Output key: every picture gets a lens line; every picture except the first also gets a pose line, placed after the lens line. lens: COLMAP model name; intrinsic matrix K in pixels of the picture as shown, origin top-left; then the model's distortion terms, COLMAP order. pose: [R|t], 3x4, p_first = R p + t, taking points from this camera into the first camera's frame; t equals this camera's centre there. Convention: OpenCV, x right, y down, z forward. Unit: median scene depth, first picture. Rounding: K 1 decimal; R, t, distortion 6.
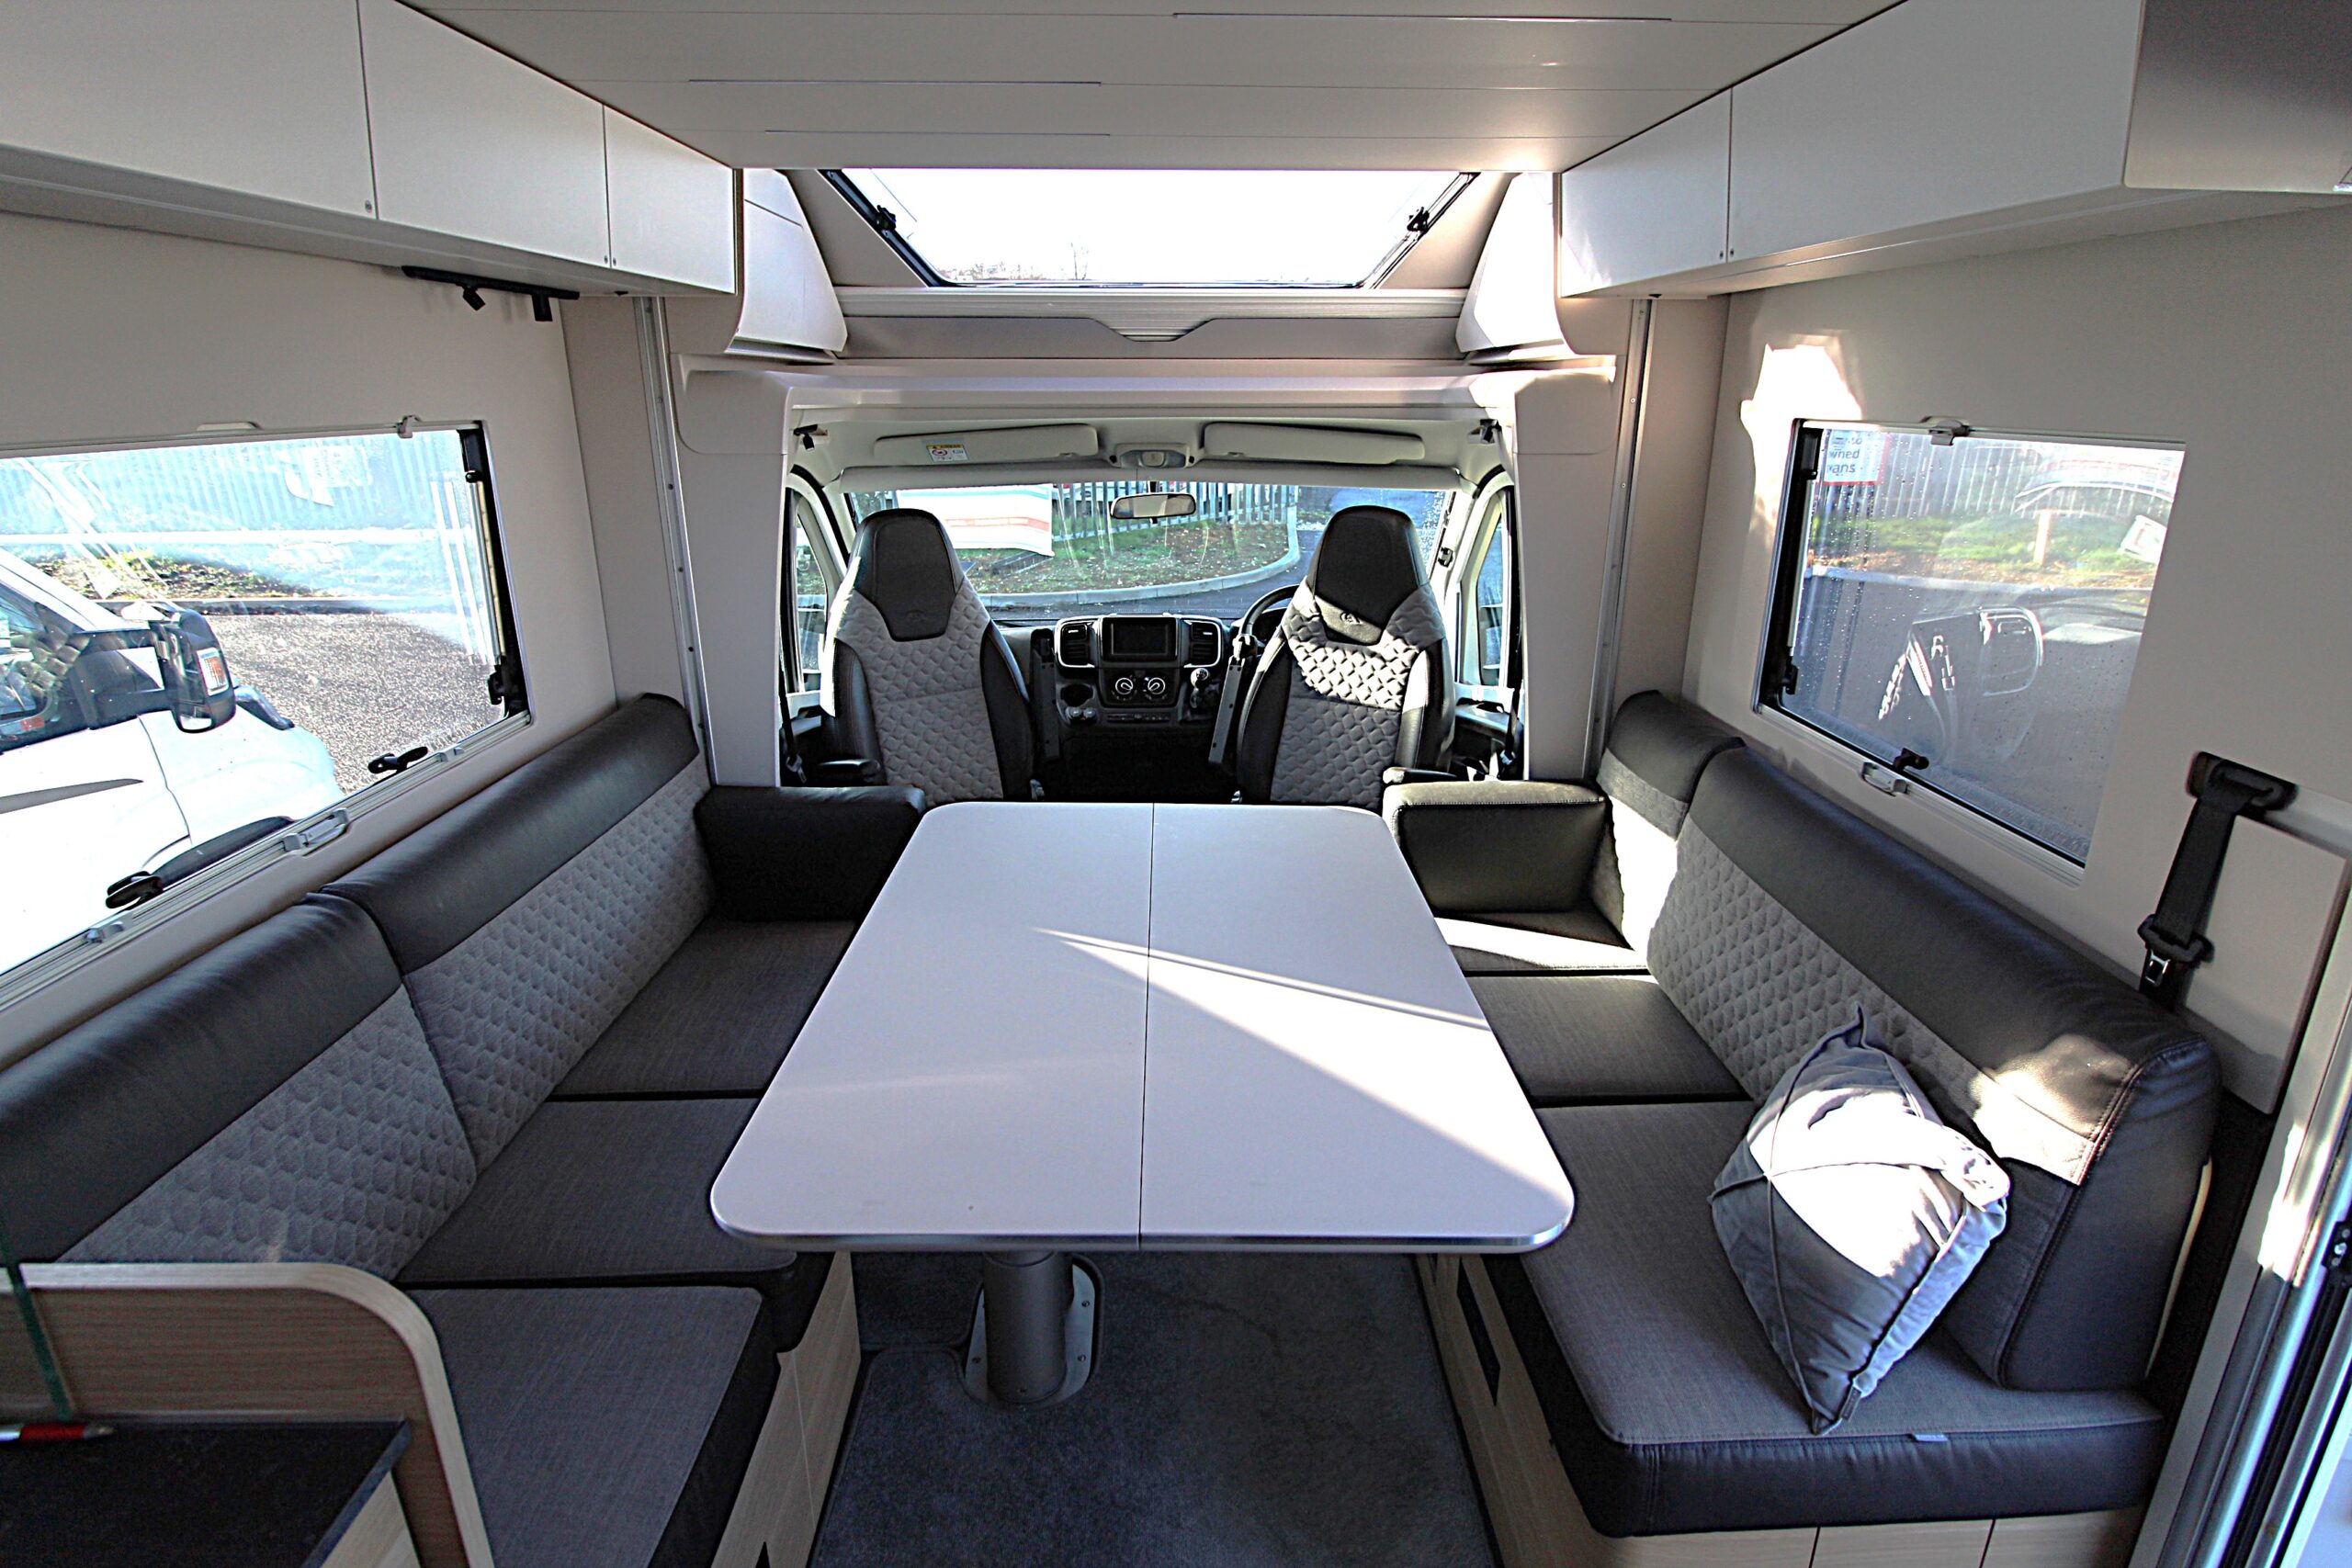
lens RADIAL K [[1189.5, 0, 1189.2], [0, 1189.5, 768.4], [0, 0, 1]] dist [0.001432, -0.012797]
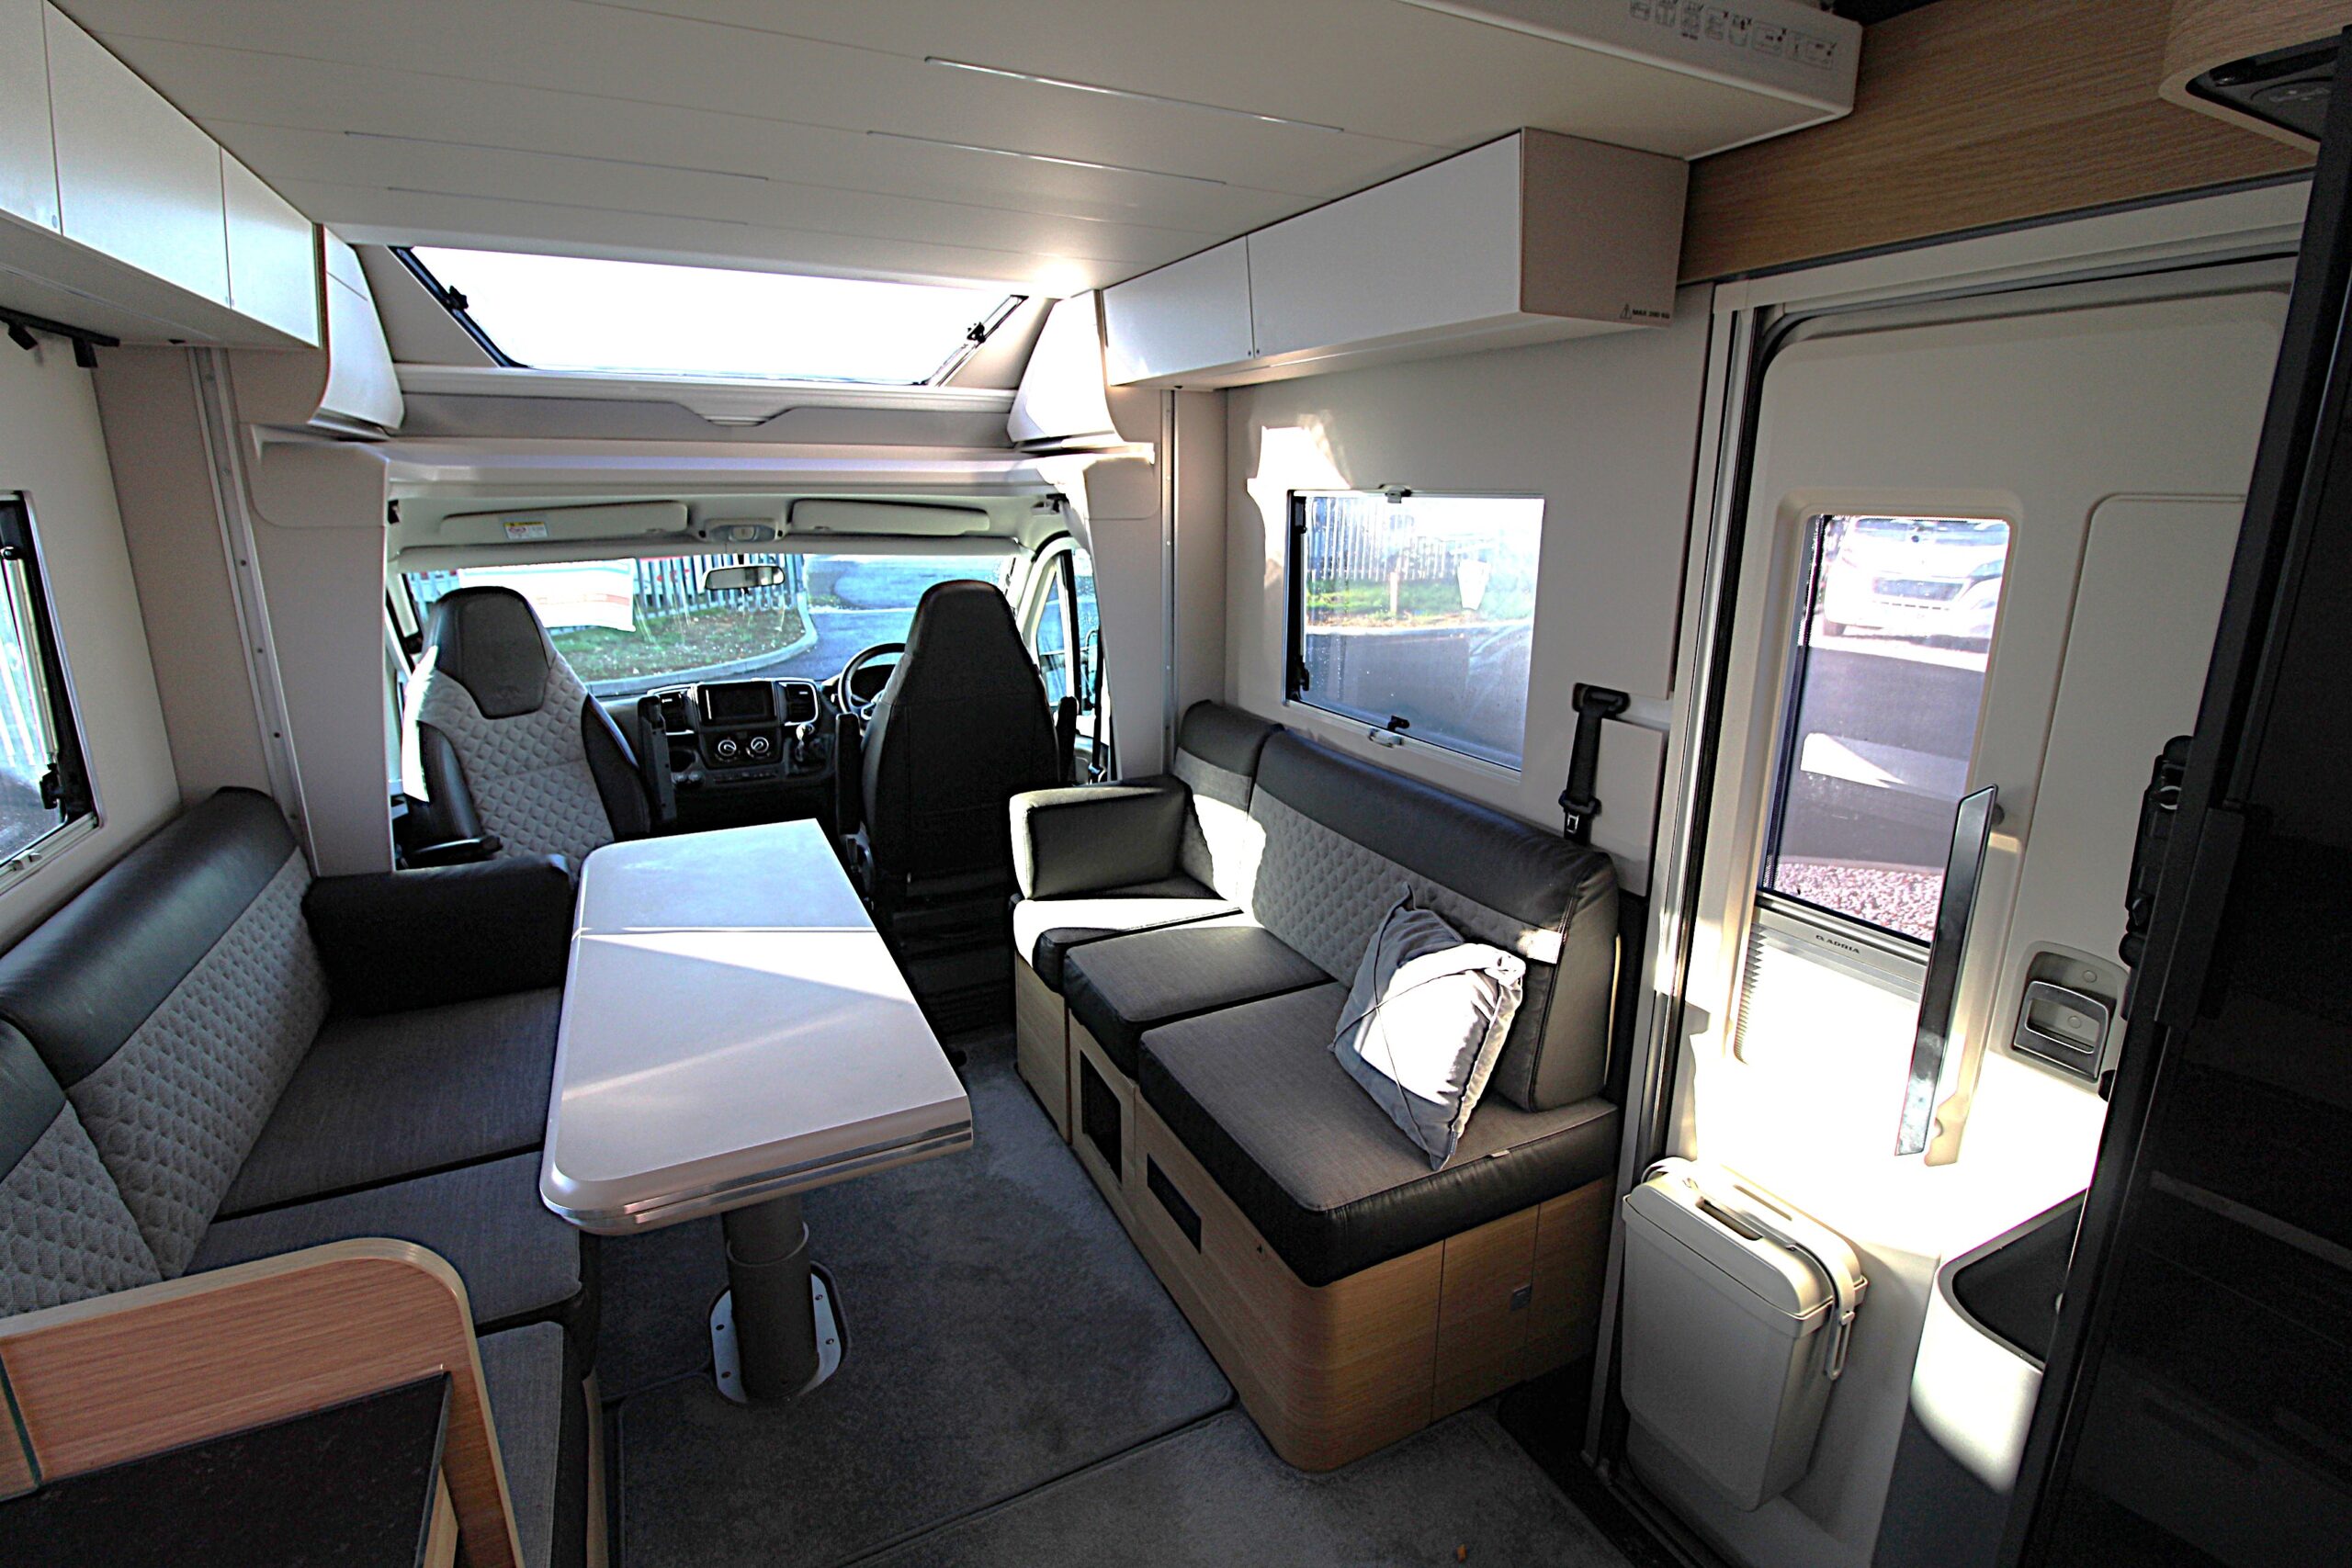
lens RADIAL K [[1090.4, 0, 1190.3], [0, 1090.4, 768.3], [0, 0, 1]] dist [-0.007863, -0.008177]
pose [[0.903294, -0.102881, 0.416505, -0.106551], [0.125648, 0.991693, -0.027540, 0.032509], [-0.410211, 0.077209, 0.908716, -0.052097]]
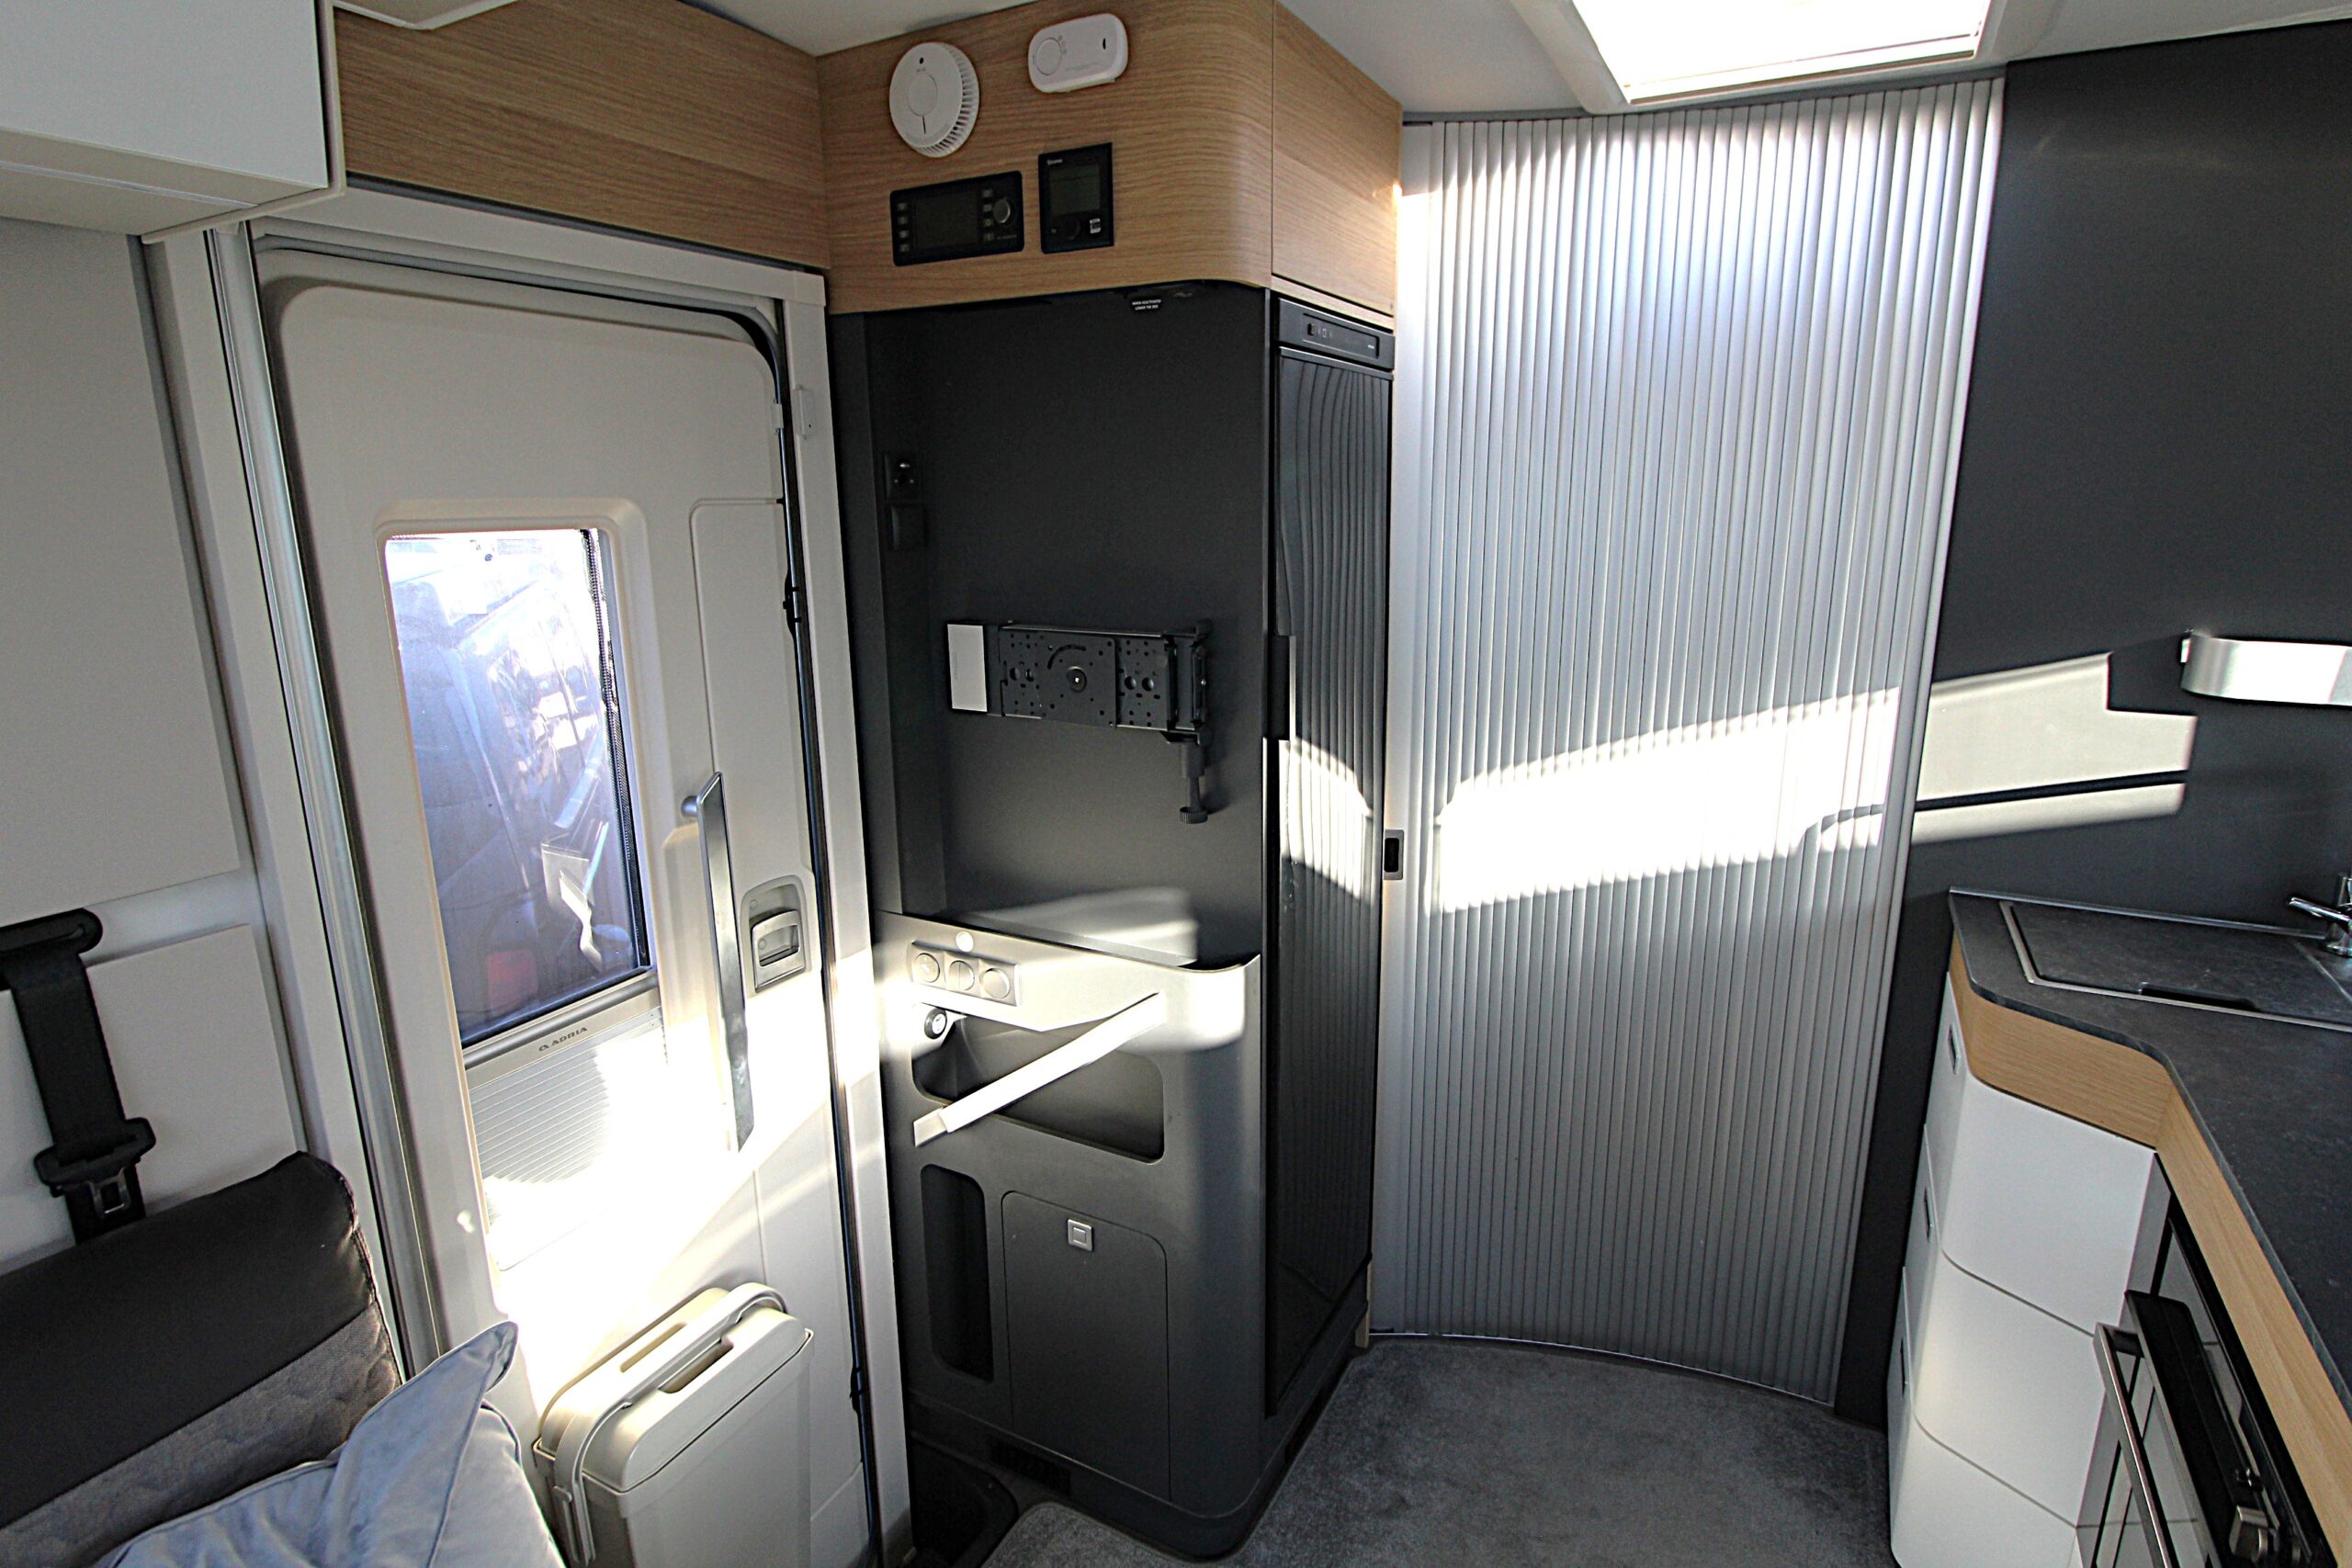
lens RADIAL K [[1189.5, 0, 1196.1], [0, 1189.5, 764.6], [0, 0, 1]] dist [0.001432, -0.012797]
pose [[-0.867791, -0.101890, 0.486372, -0.058382], [0.159589, 0.869764, 0.466949, -0.138727], [-0.470606, 0.482834, -0.738513, 0.484684]]
